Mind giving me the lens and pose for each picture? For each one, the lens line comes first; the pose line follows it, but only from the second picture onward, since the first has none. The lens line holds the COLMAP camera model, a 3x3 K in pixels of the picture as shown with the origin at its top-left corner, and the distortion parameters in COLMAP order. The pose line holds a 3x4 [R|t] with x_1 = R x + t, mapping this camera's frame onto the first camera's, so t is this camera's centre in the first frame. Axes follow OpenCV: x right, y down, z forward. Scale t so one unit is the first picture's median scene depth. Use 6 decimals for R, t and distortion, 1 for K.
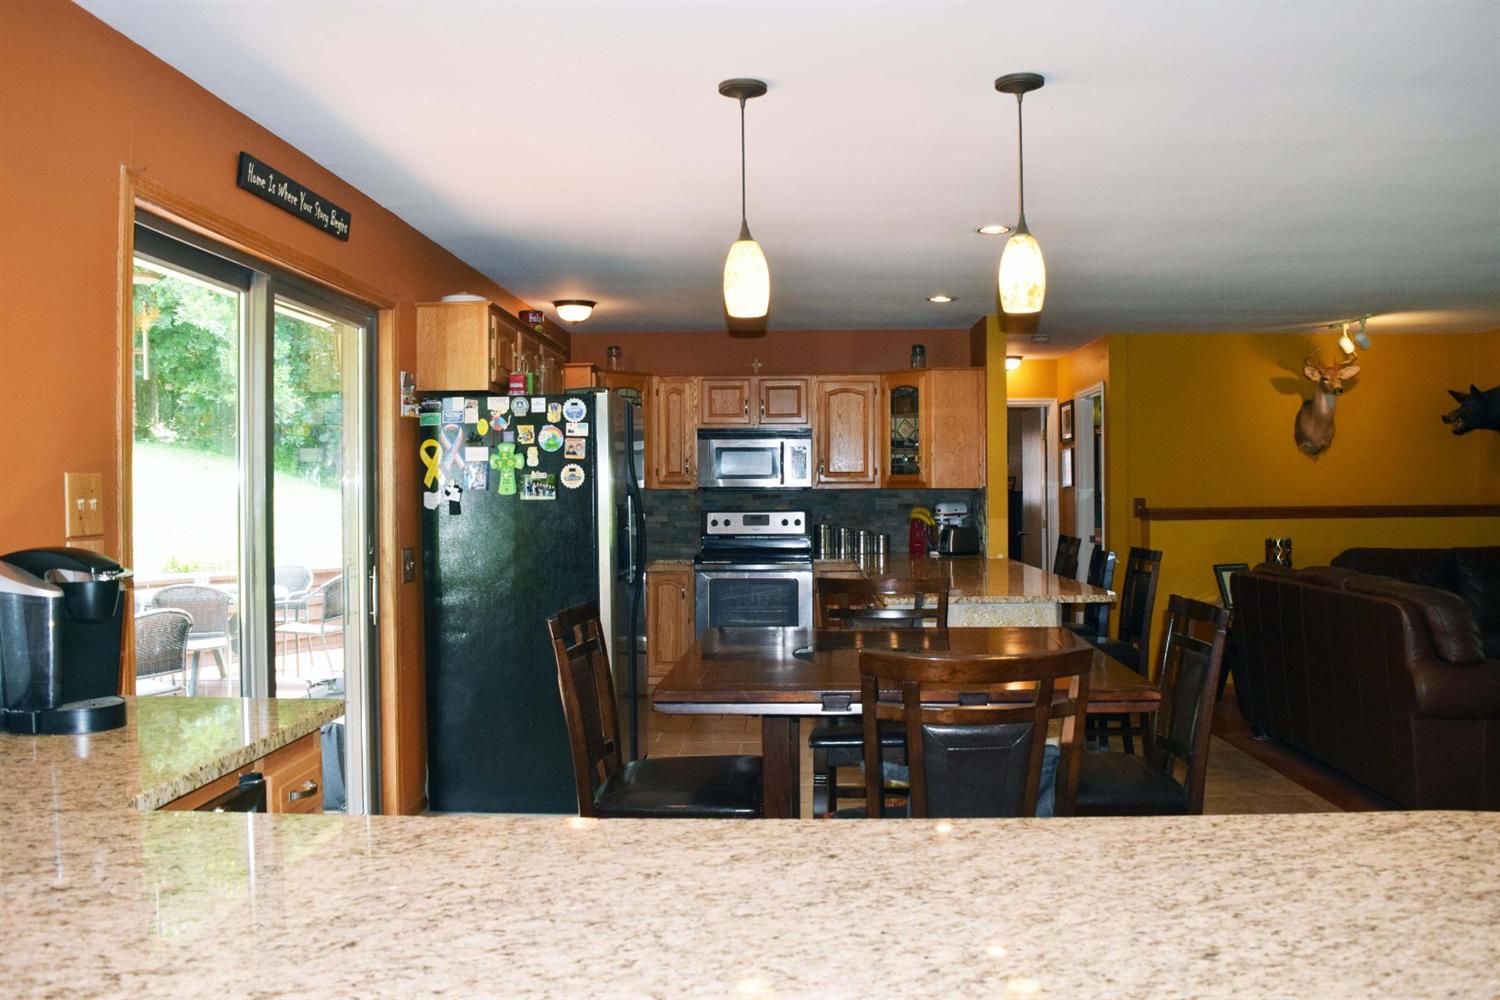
lens RADIAL K [[1174.5, 0, 749.0], [0, 1174.5, 508.4], [0, 0, 1]] dist [-0.096410, 0.021905]
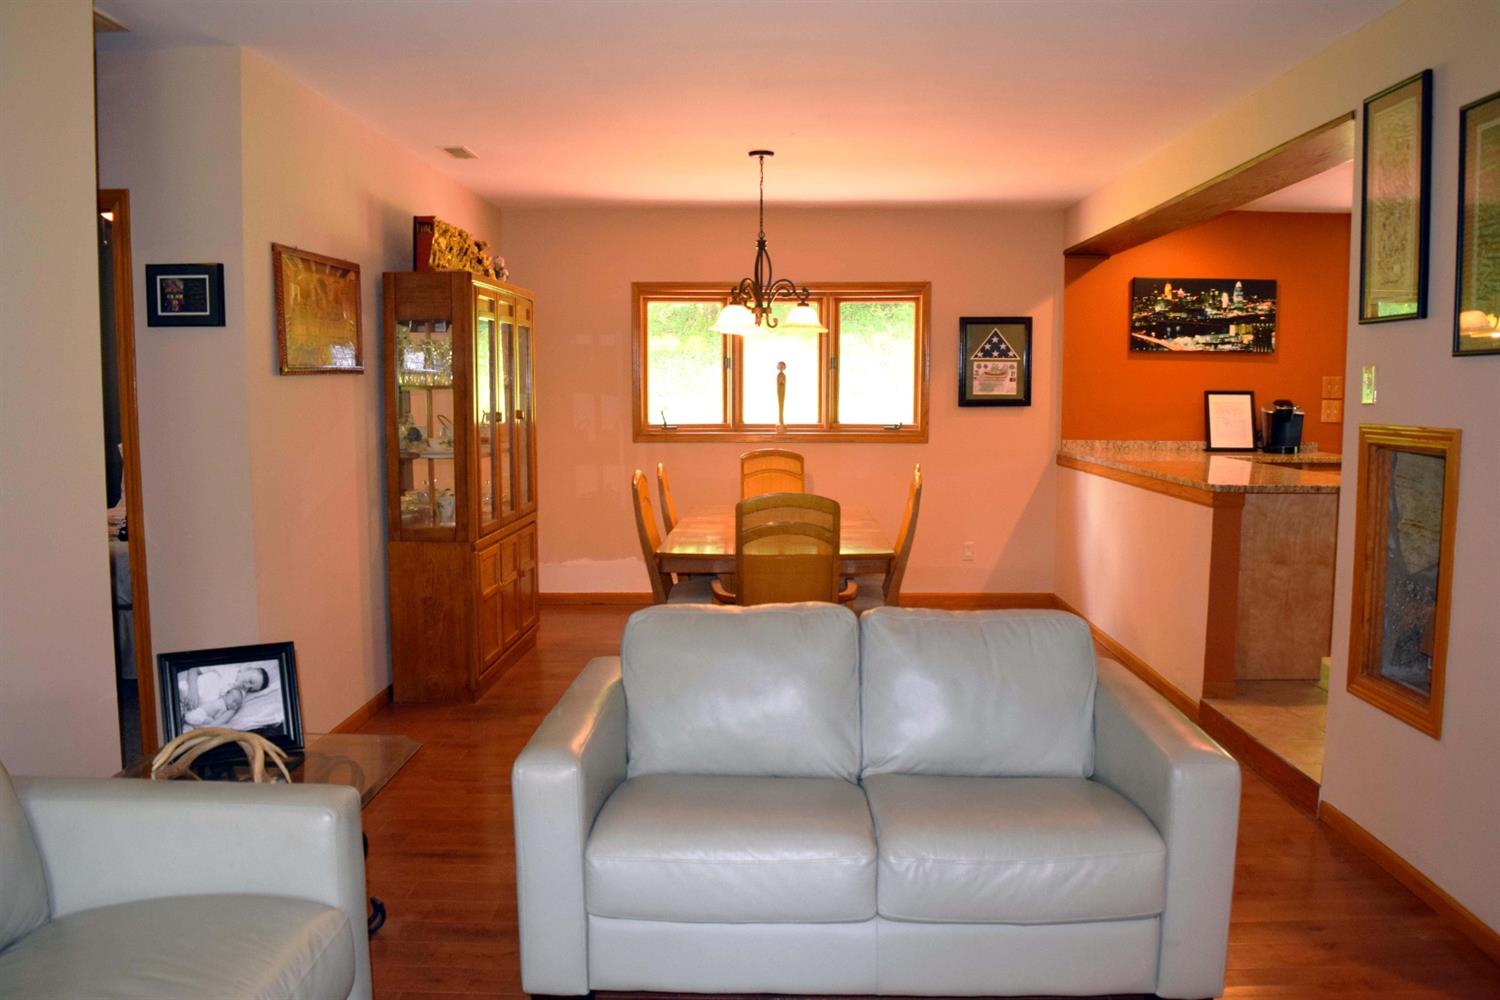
lens RADIAL K [[1174.5, 0, 748.5], [0, 1174.5, 509.7], [0, 0, 1]] dist [-0.096410, 0.021905]
pose [[0.021369, 0.109483, -0.993759, 0.777308], [-0.016667, 0.993887, 0.109139, 0.003788], [0.999633, 0.014230, 0.023064, -0.180829]]
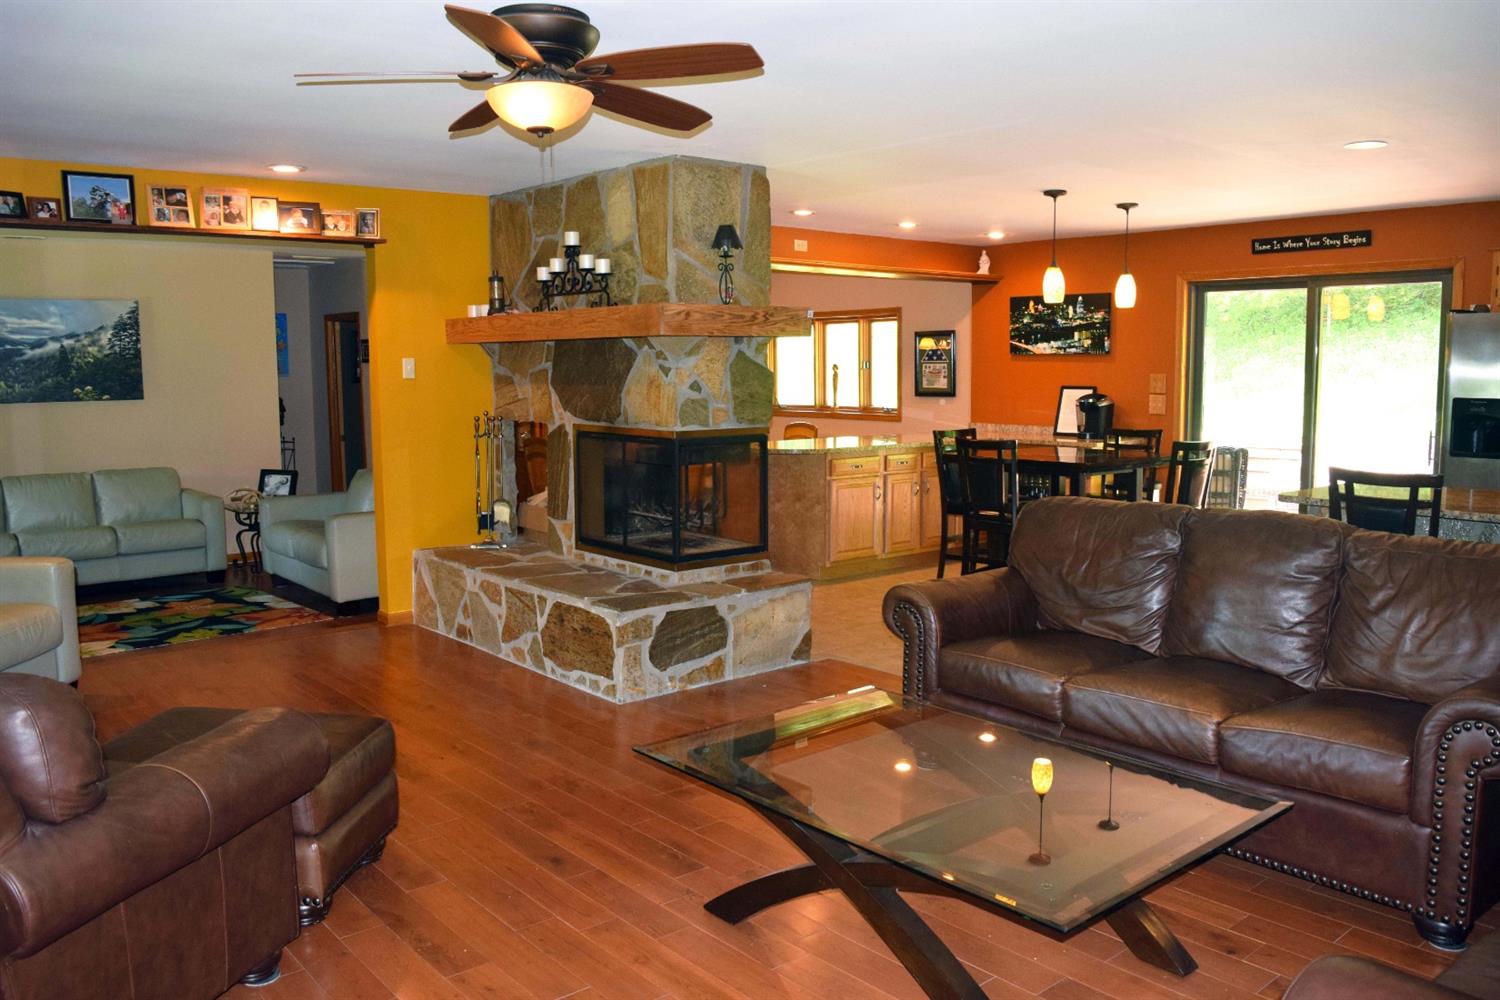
lens RADIAL K [[1174.5, 0, 751.6], [0, 1174.5, 505.6], [0, 0, 1]] dist [-0.096410, 0.021905]
pose [[-0.735102, 0.090479, -0.671892, 0.864582], [-0.000679, 0.990956, 0.134188, -0.035146], [0.677956, 0.099098, -0.728392, 0.907982]]
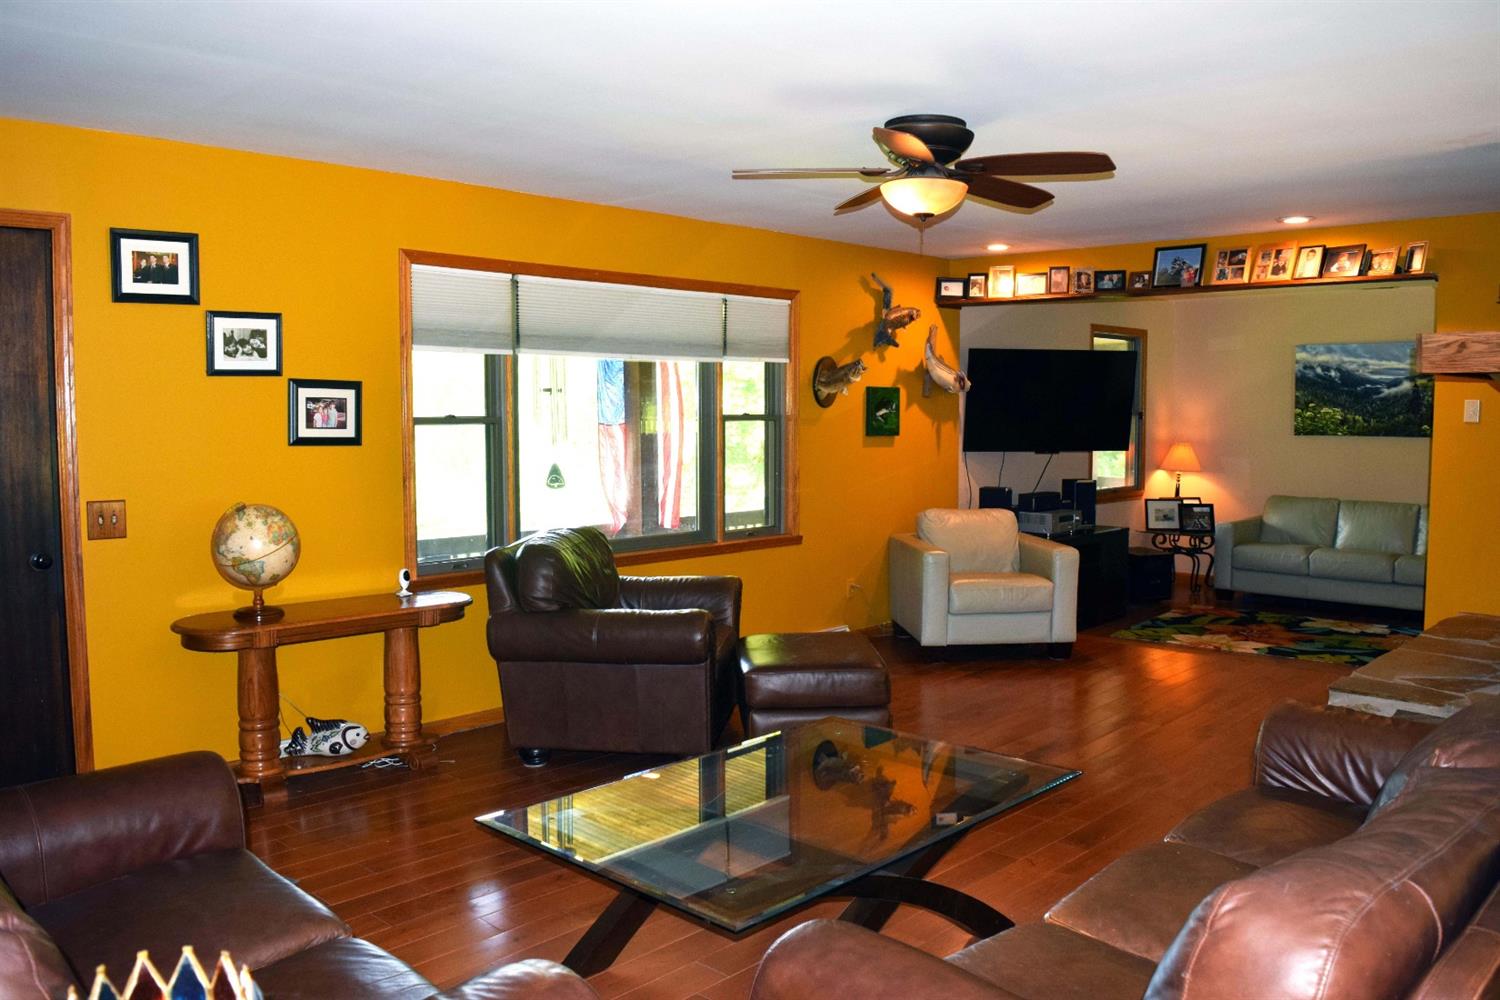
lens RADIAL K [[1174.5, 0, 754.7], [0, 1174.5, 506.5], [0, 0, 1]] dist [-0.096410, 0.021905]
pose [[-0.752116, -0.047071, 0.657348, 0.319632], [0.016573, 0.995780, 0.090267, -0.032817], [-0.658823, 0.078786, -0.748161, 0.985502]]
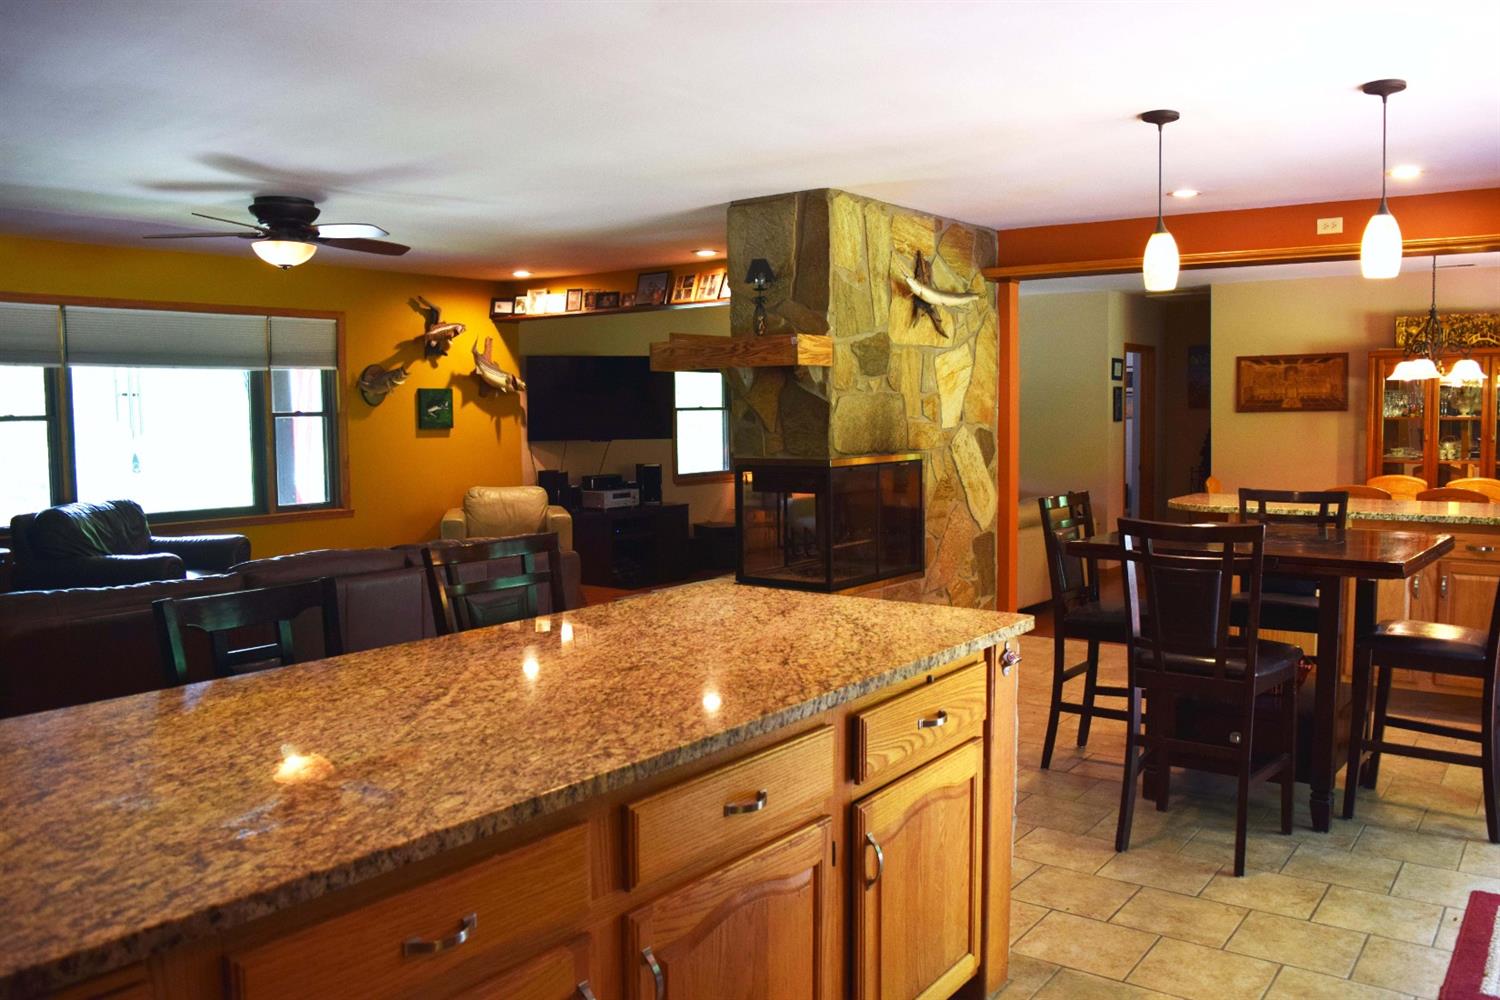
lens RADIAL K [[1174.5, 0, 755.3], [0, 1174.5, 509.0], [0, 0, 1]] dist [-0.096410, 0.021905]
pose [[-0.824868, -0.031223, 0.564463, -0.058457], [0.024678, 0.995533, 0.091129, -0.019999], [-0.564787, 0.089099, -0.820413, 0.978356]]
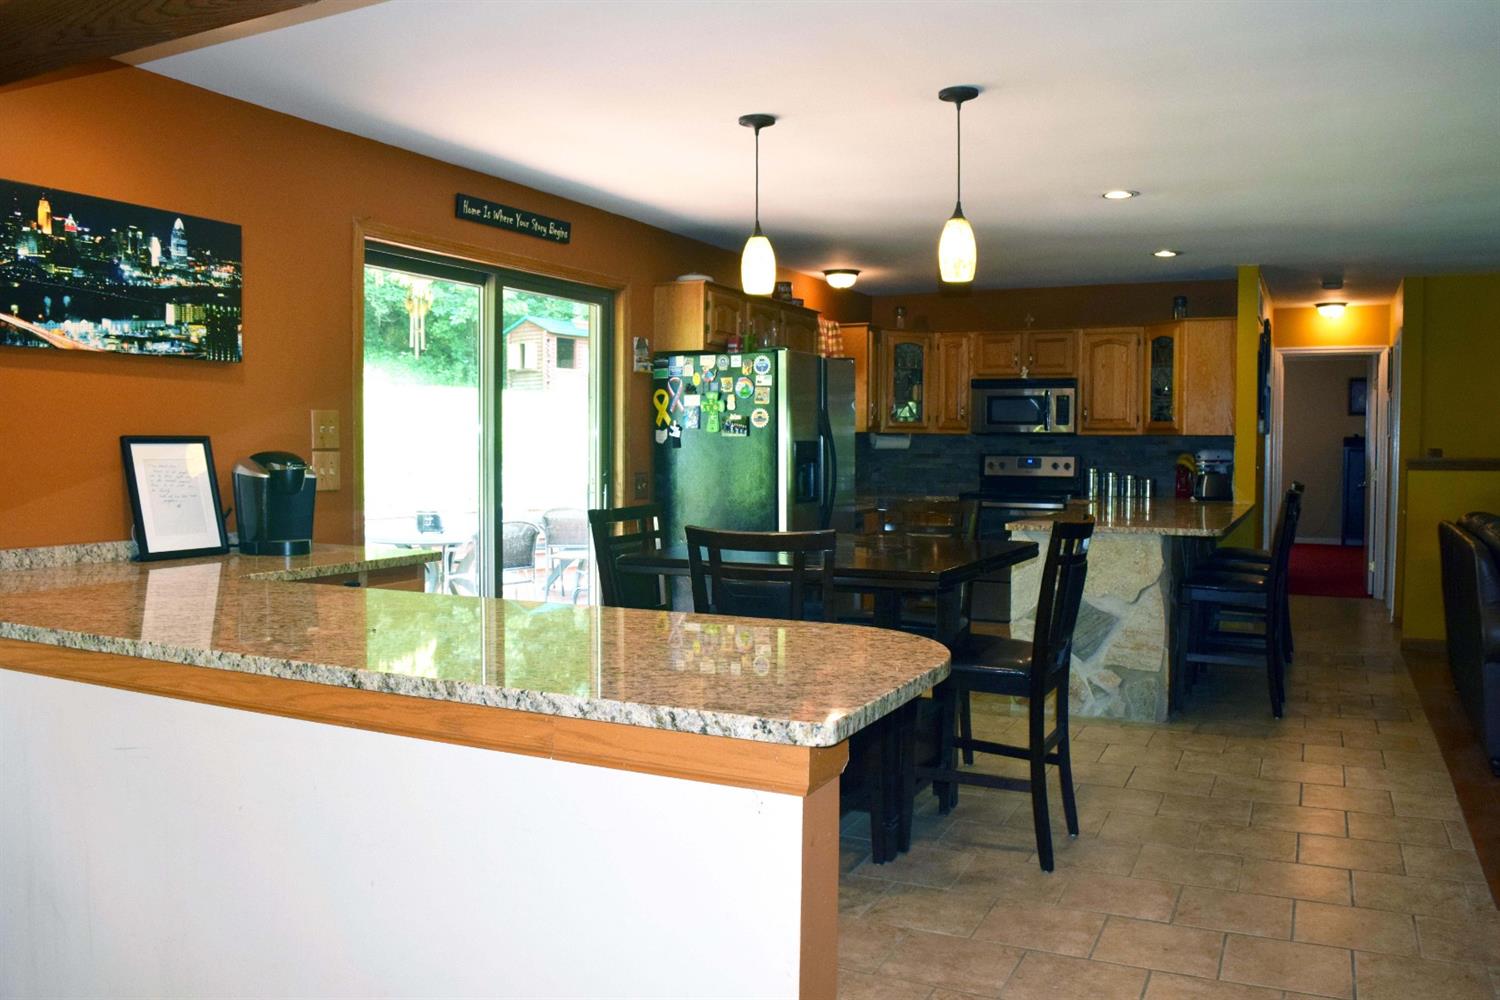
lens RADIAL K [[1174.5, 0, 754.6], [0, 1174.5, 504.3], [0, 0, 1]] dist [-0.096410, 0.021905]
pose [[0.915660, 0.029669, -0.400858, 0.222237], [-0.015182, 0.999113, 0.039268, 0.009898], [0.401667, -0.029871, 0.915298, -0.095896]]
